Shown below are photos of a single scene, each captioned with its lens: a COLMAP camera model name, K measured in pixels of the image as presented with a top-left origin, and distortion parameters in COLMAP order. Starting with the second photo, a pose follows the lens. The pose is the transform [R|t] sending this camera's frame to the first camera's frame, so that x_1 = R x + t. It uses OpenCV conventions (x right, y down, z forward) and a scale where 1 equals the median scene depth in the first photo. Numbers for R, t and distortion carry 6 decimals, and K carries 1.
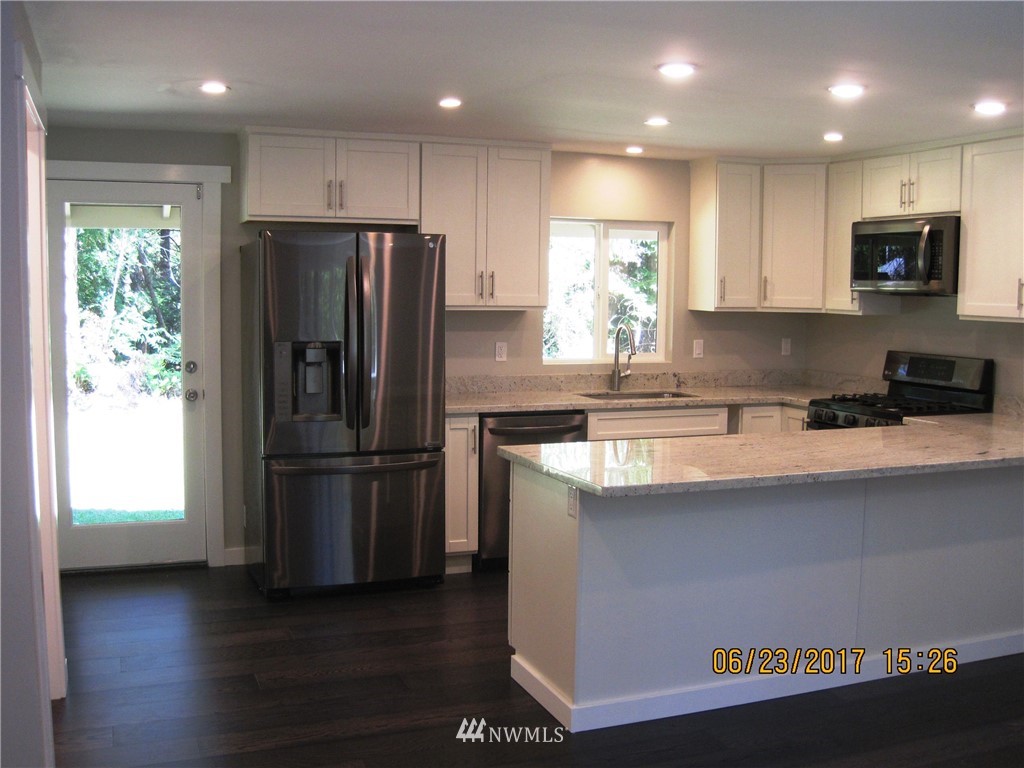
lens RADIAL K [[1051.6, 0, 512.0], [0, 1051.6, 384.0], [0, 0, 1]] dist [-0.186868, 0.176111]
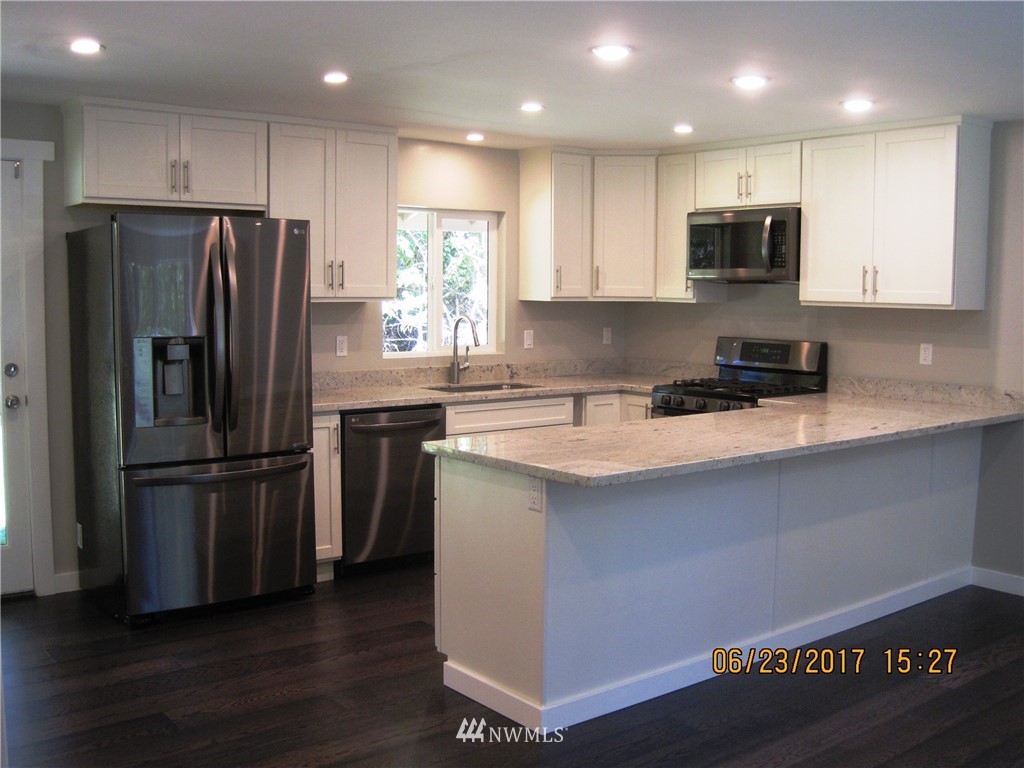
lens RADIAL K [[1051.6, 0, 512.0], [0, 1051.6, 384.0], [0, 0, 1]] dist [-0.186868, 0.176111]
pose [[0.957356, -0.030254, 0.287323, -0.148586], [0.029867, 0.999537, 0.005732, 0.003054], [-0.287364, 0.003094, 0.957817, 0.054501]]
